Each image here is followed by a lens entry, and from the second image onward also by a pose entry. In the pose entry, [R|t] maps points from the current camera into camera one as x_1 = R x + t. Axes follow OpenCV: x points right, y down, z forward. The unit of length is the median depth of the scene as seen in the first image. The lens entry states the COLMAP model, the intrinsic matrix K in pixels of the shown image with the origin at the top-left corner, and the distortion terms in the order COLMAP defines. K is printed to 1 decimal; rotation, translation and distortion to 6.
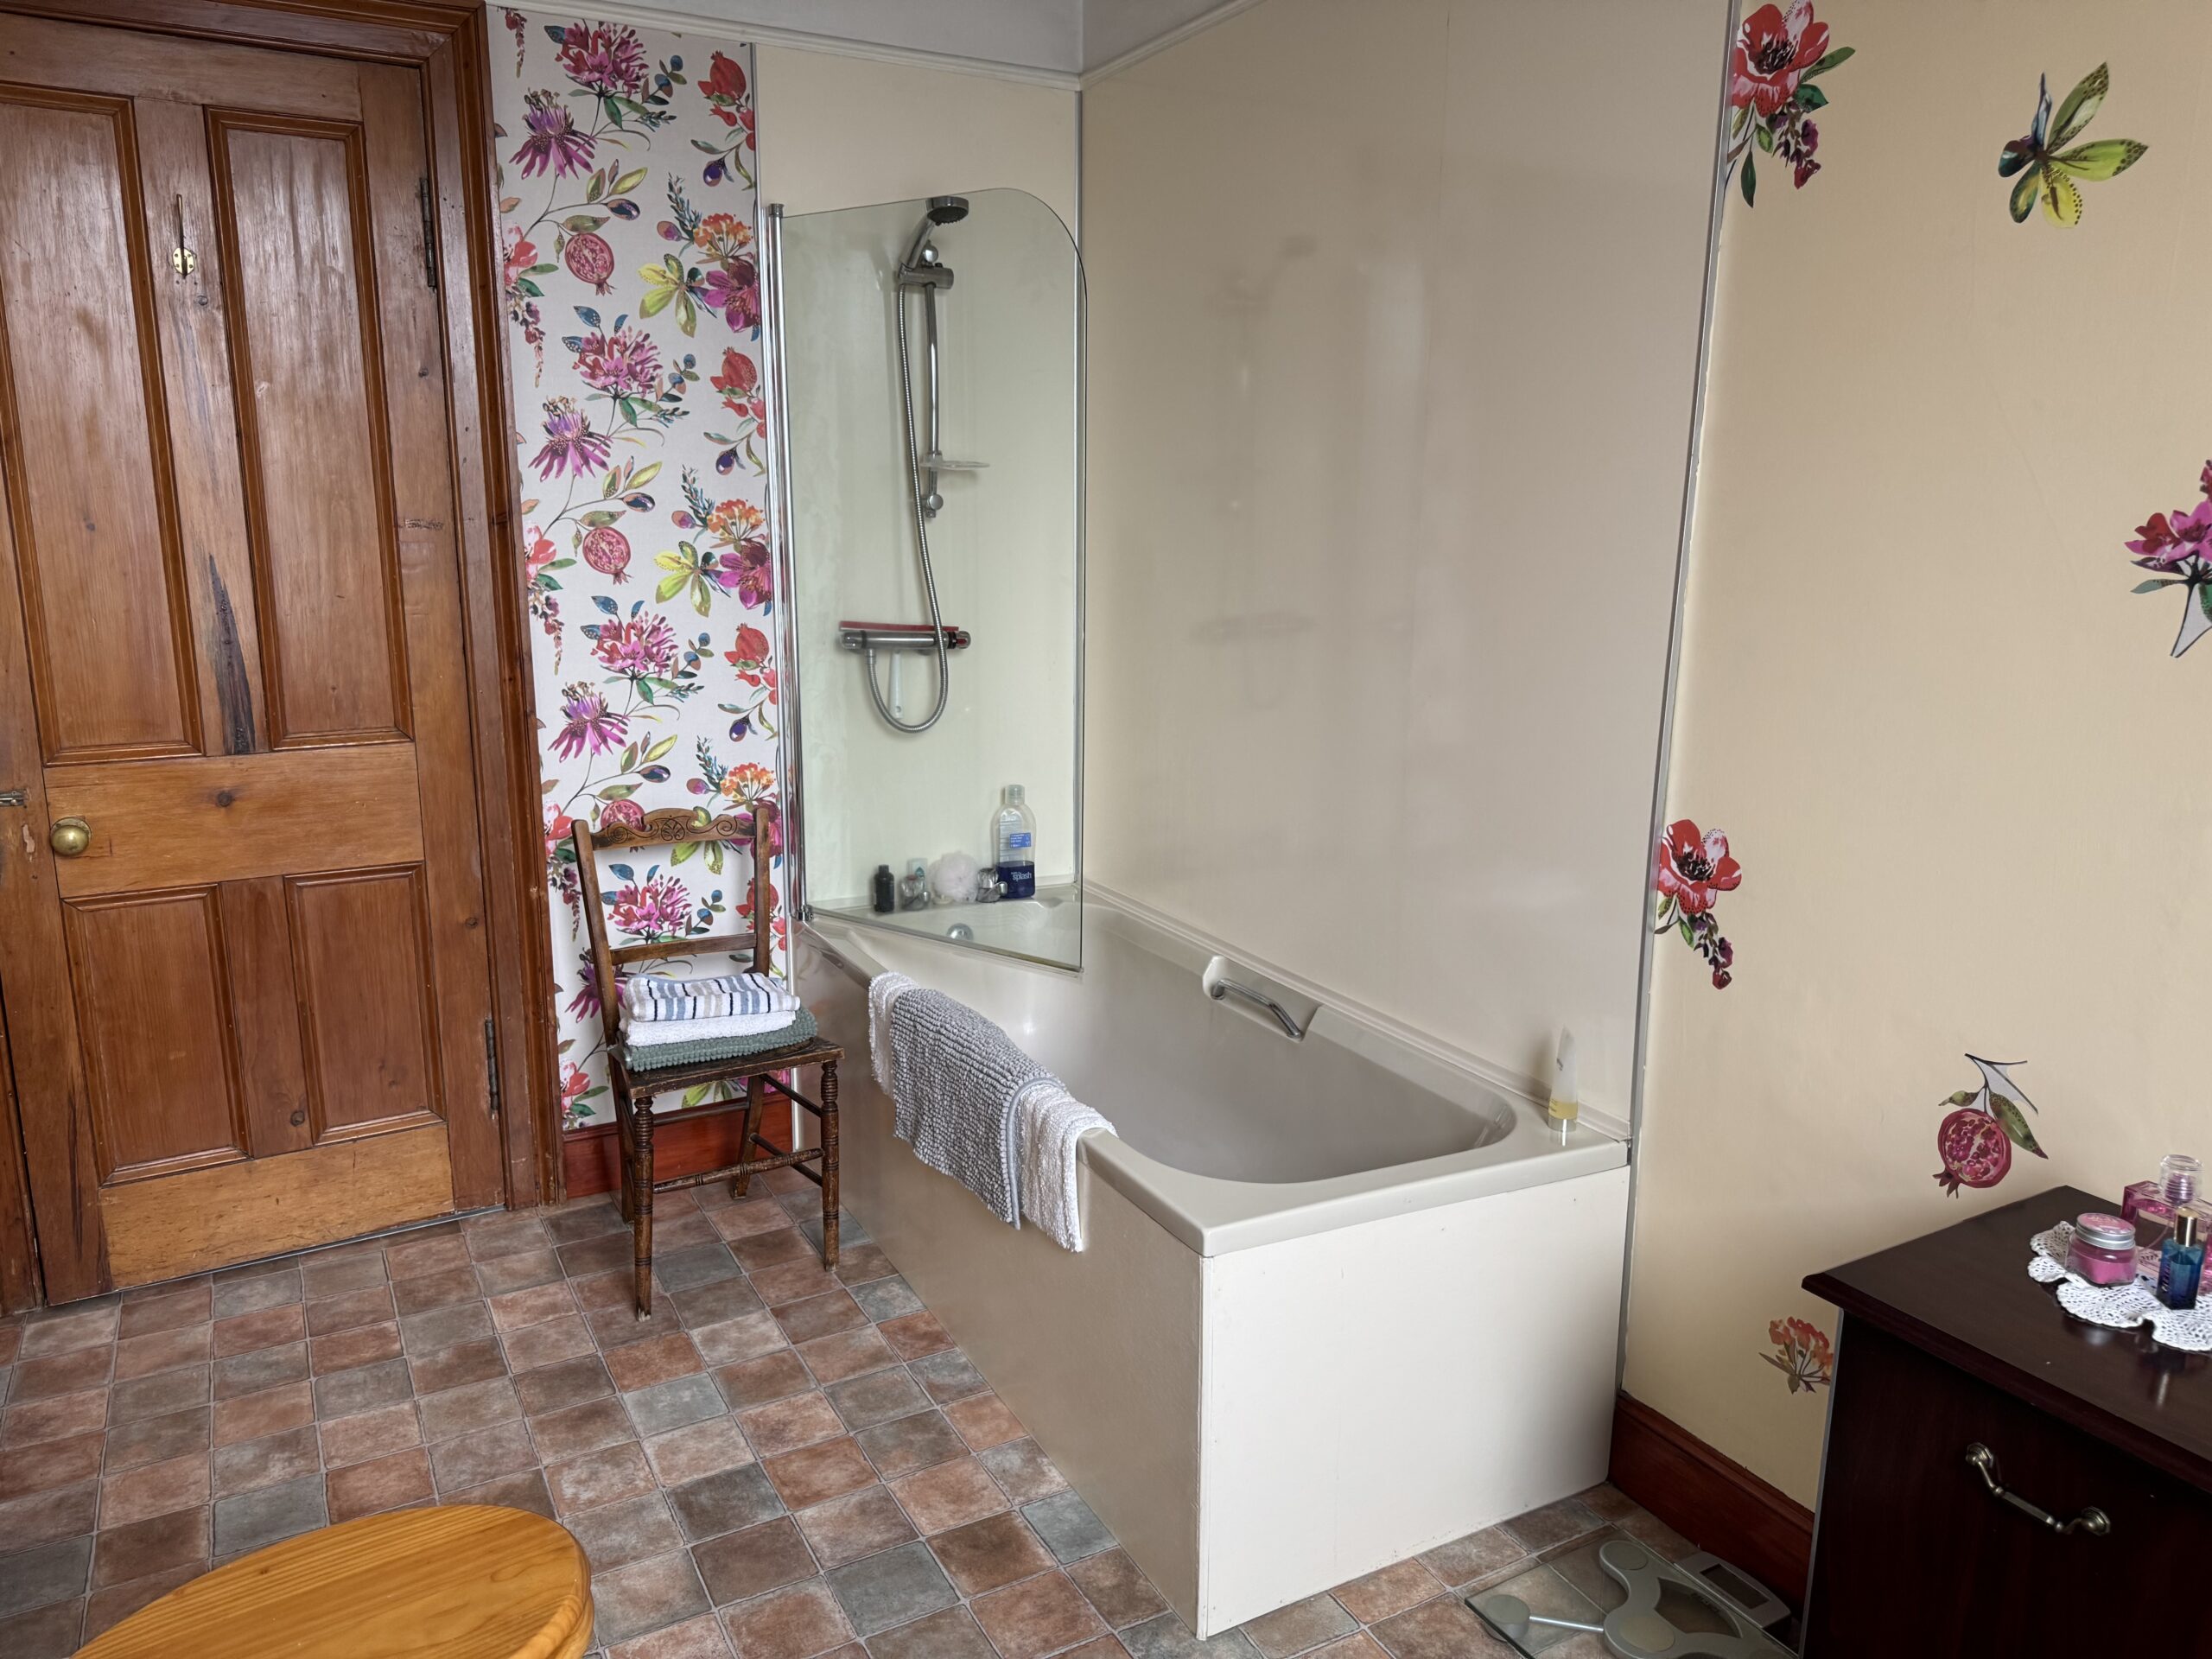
lens RADIAL K [[1552.0, 0, 1106.0], [0, 1552.0, 829.5], [0, 0, 1]] dist [0.113288, -0.150567]
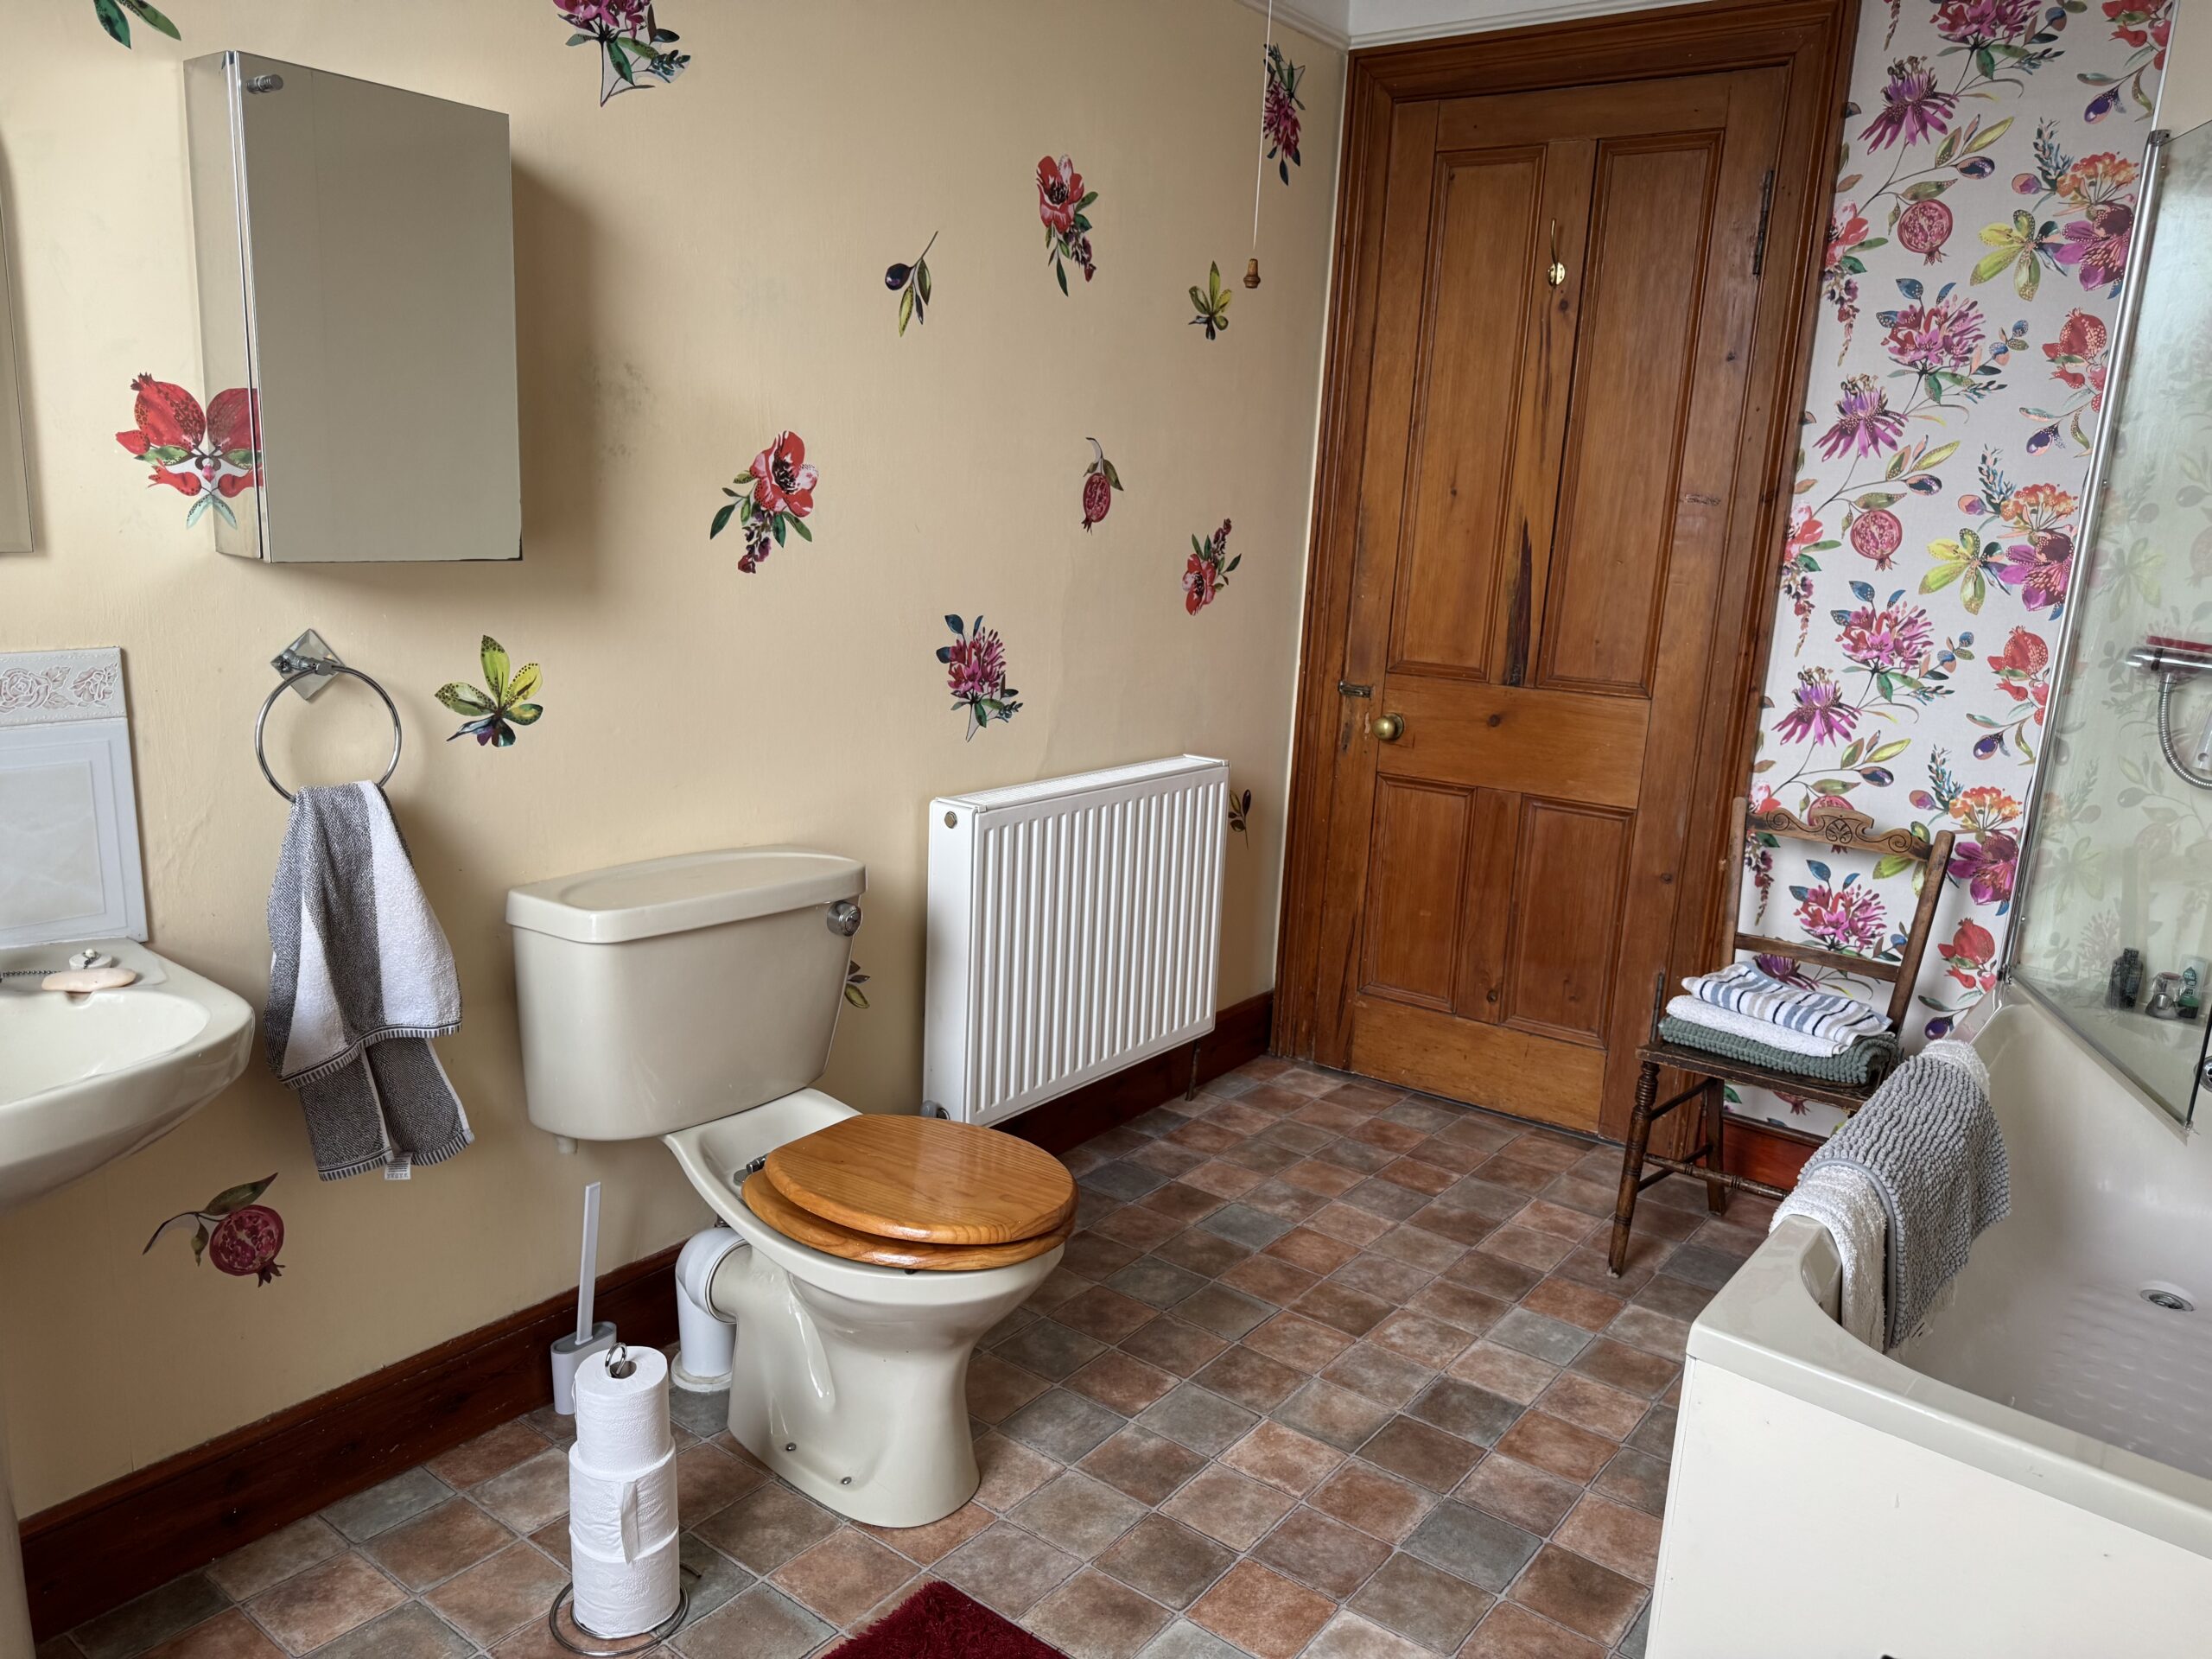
lens RADIAL K [[1569.2, 0, 1129.9], [0, 1569.2, 827.6], [0, 0, 1]] dist [0.043562, -0.023206]
pose [[0.431032, 0.208800, -0.877846, 0.368663], [-0.232455, 0.965717, 0.115562, -0.012314], [0.871881, 0.154249, 0.464792, 0.190901]]
